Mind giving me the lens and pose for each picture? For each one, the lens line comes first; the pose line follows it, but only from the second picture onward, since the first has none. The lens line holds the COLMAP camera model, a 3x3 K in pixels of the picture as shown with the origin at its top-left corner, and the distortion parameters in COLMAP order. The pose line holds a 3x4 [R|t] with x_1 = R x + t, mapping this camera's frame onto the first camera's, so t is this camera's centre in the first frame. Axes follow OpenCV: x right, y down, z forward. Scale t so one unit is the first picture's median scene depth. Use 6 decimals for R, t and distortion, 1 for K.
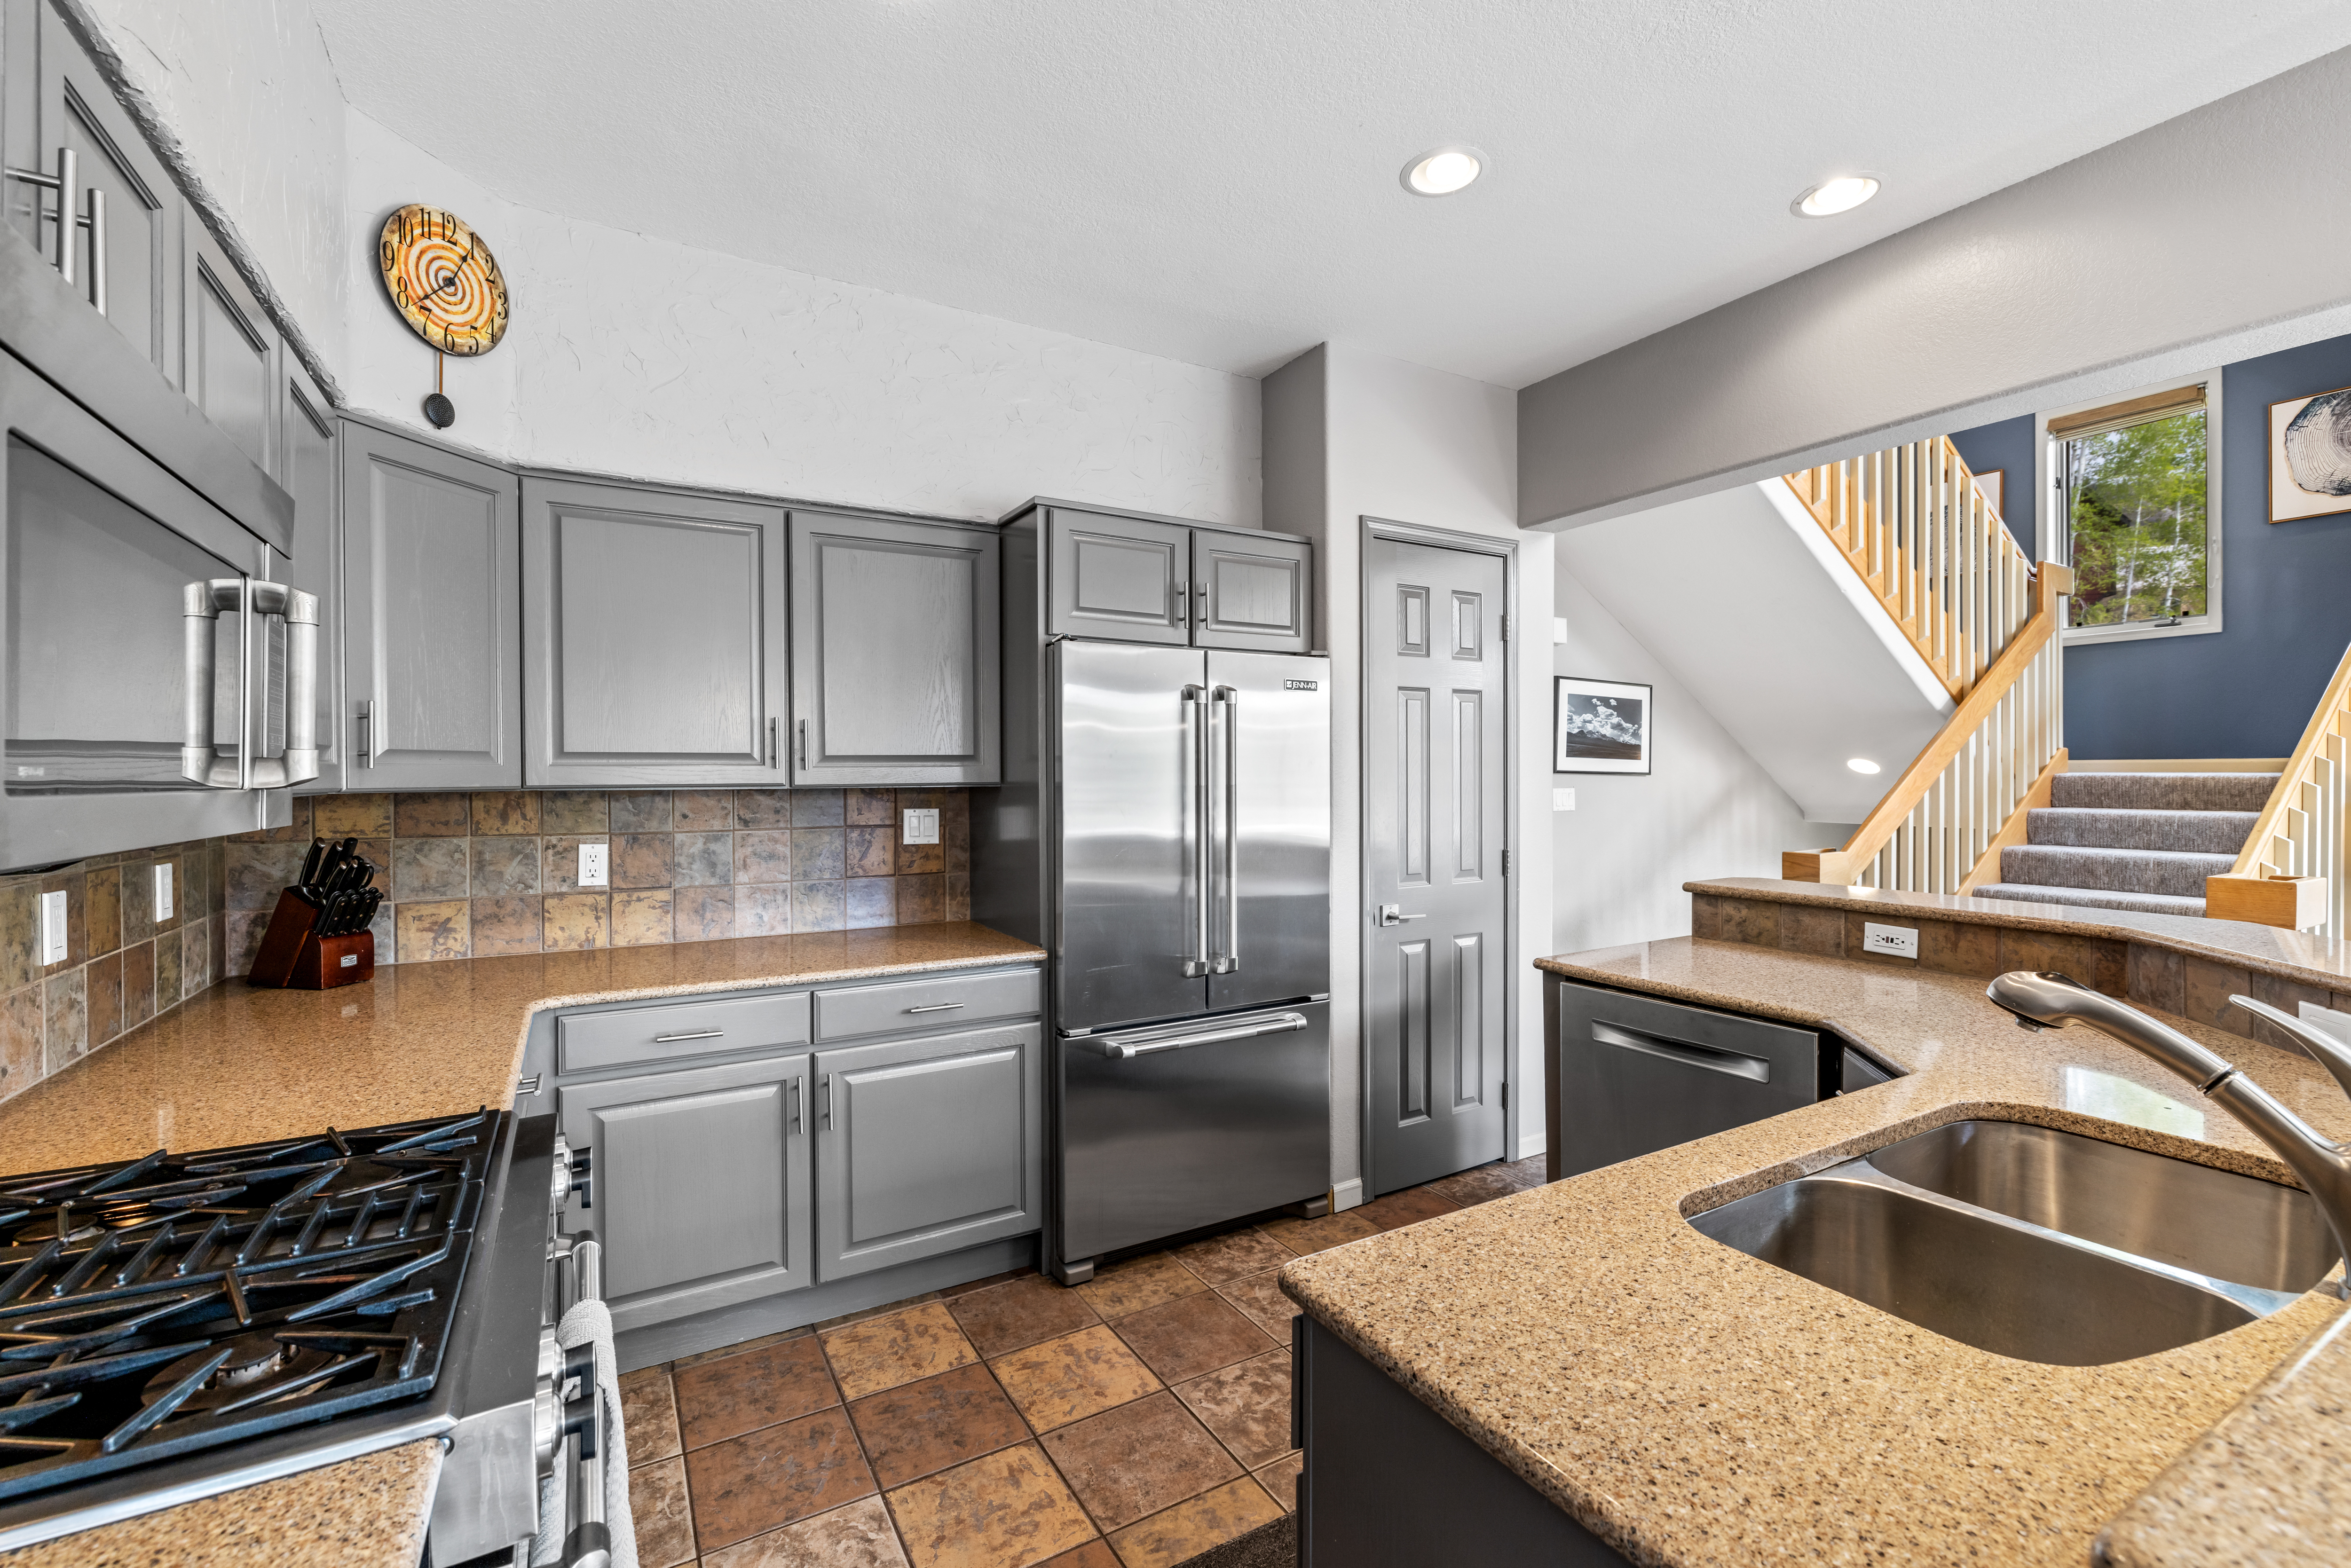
lens RADIAL K [[1015.6, 0, 1167.0], [0, 1015.6, 783.1], [0, 0, 1]] dist [-0.003772, 0.001921]
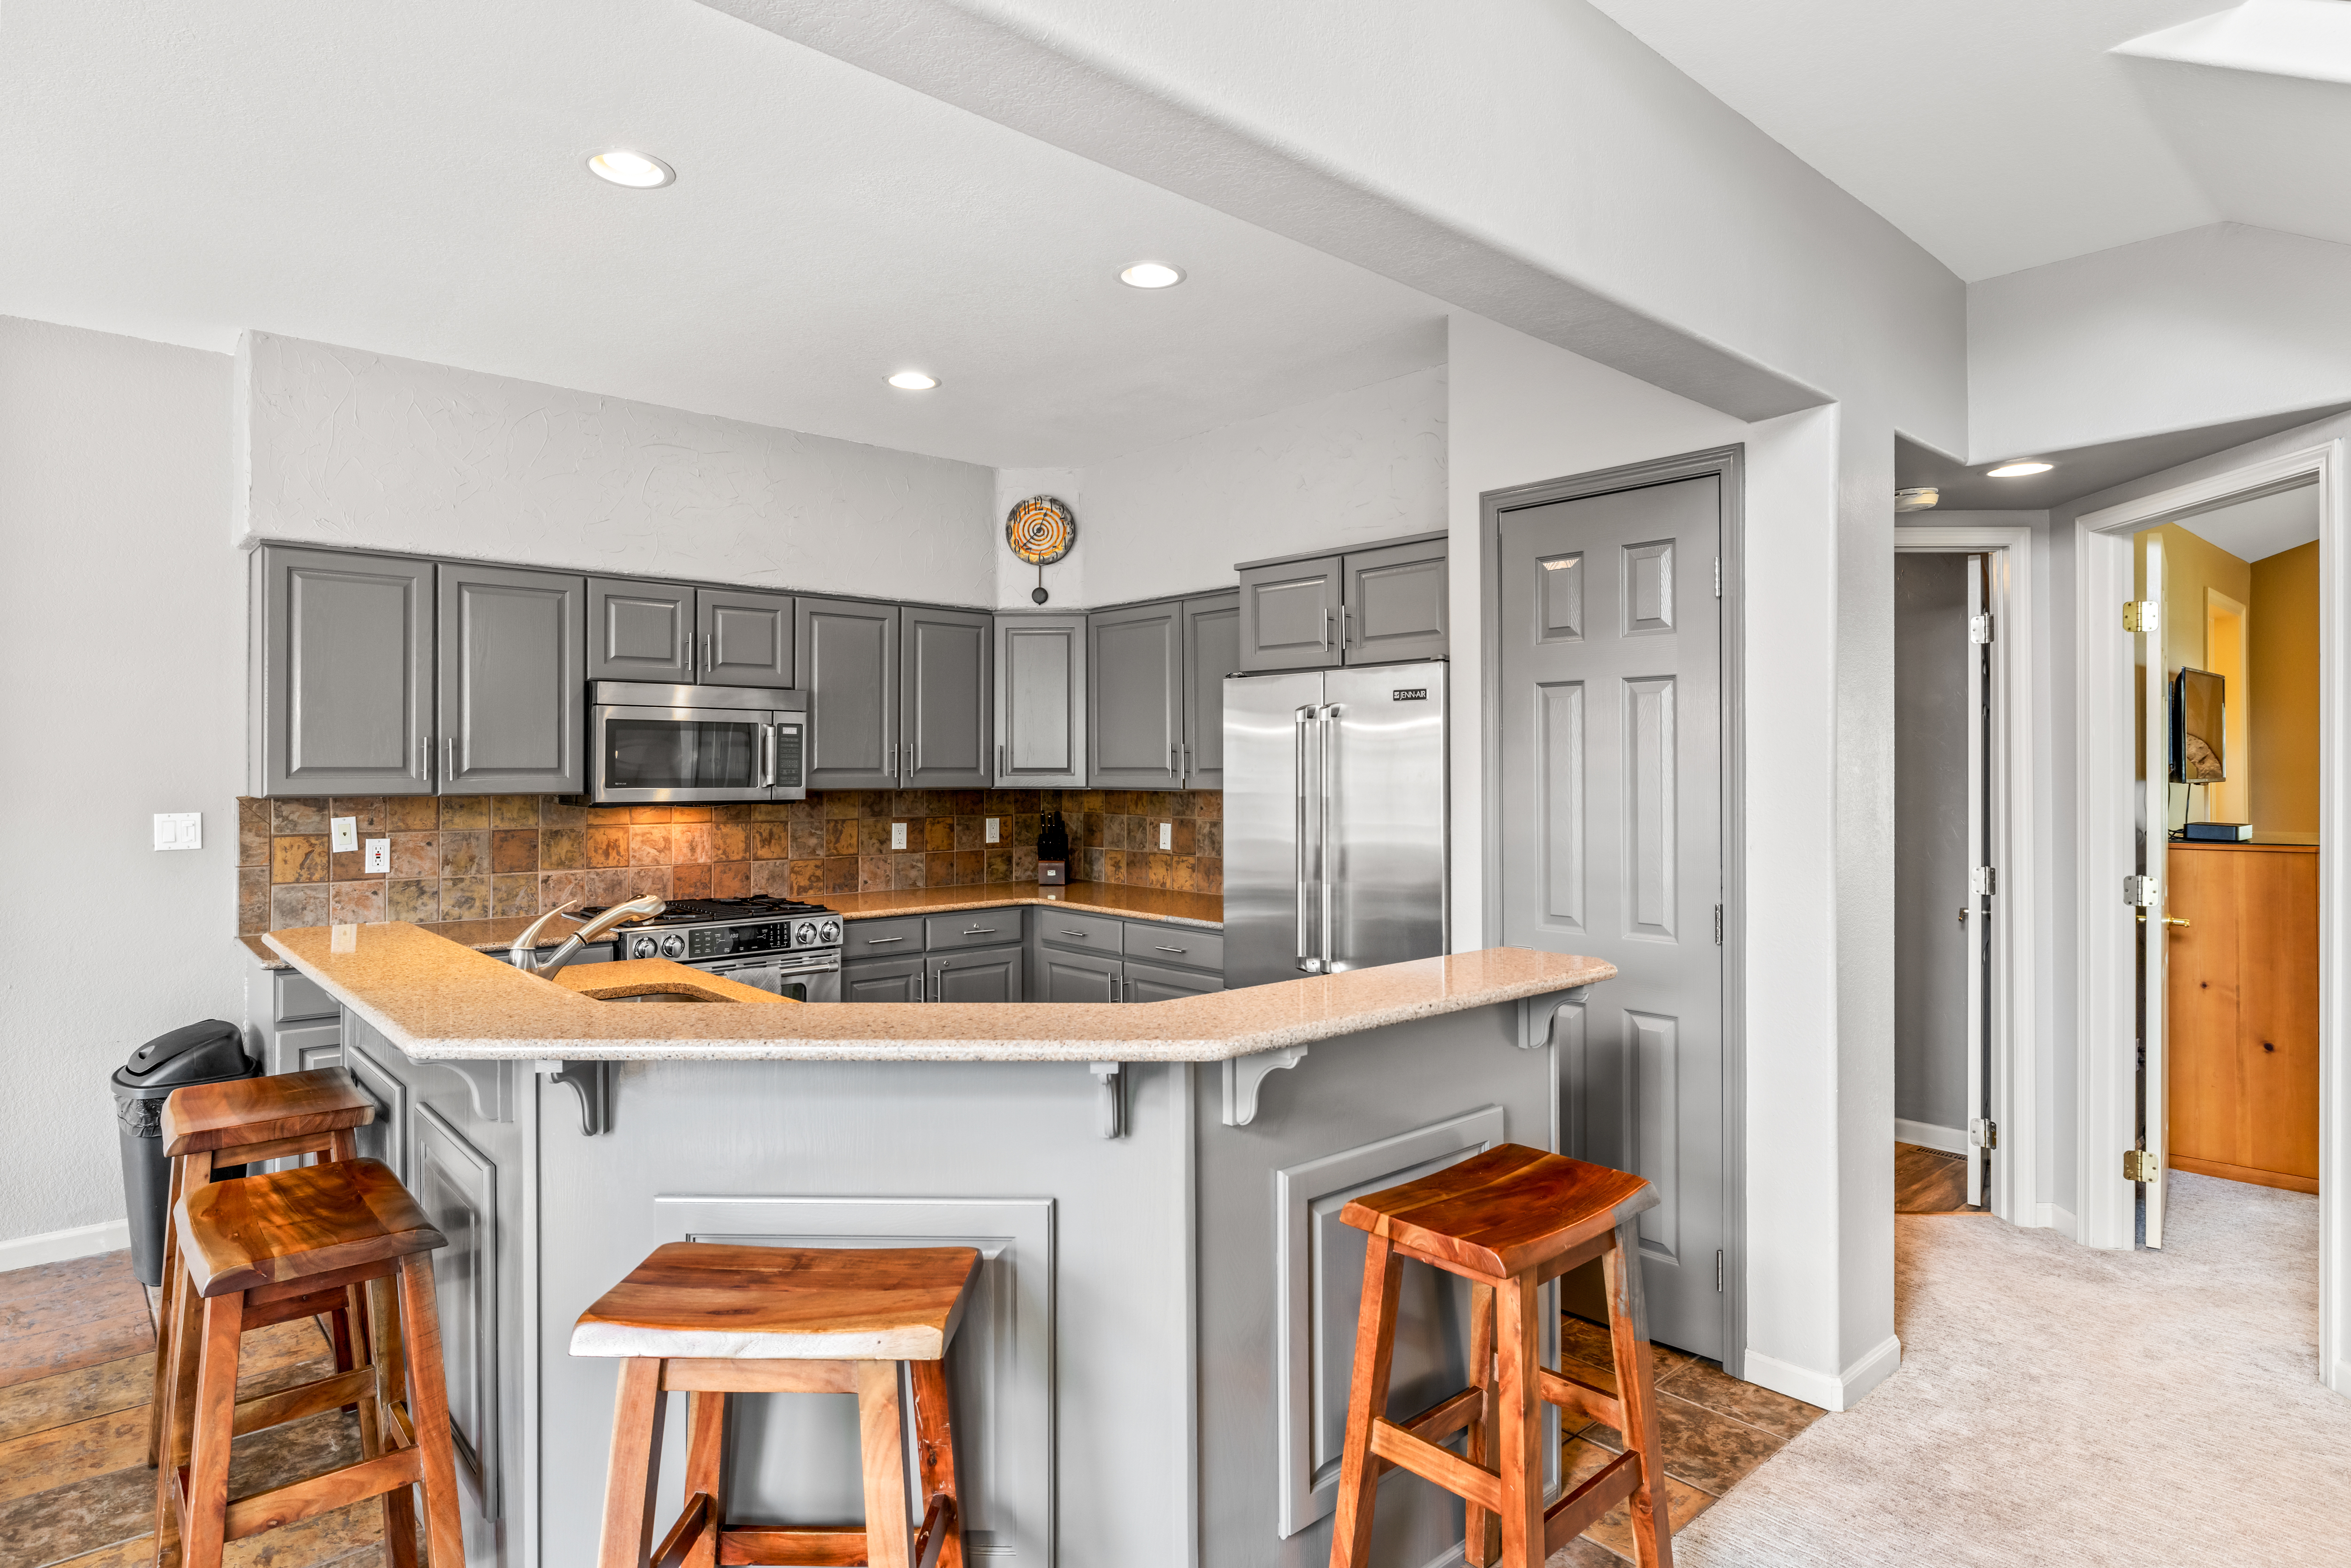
lens RADIAL K [[1286.4, 0, 1173.1], [0, 1286.4, 760.6], [0, 0, 1]] dist [0.006629, -0.000839]
pose [[0.193939, -0.001346, -0.981013, 1.400254], [-0.007725, 0.999966, -0.002899, -0.032423], [0.980983, 0.008140, 0.193922, 0.604596]]
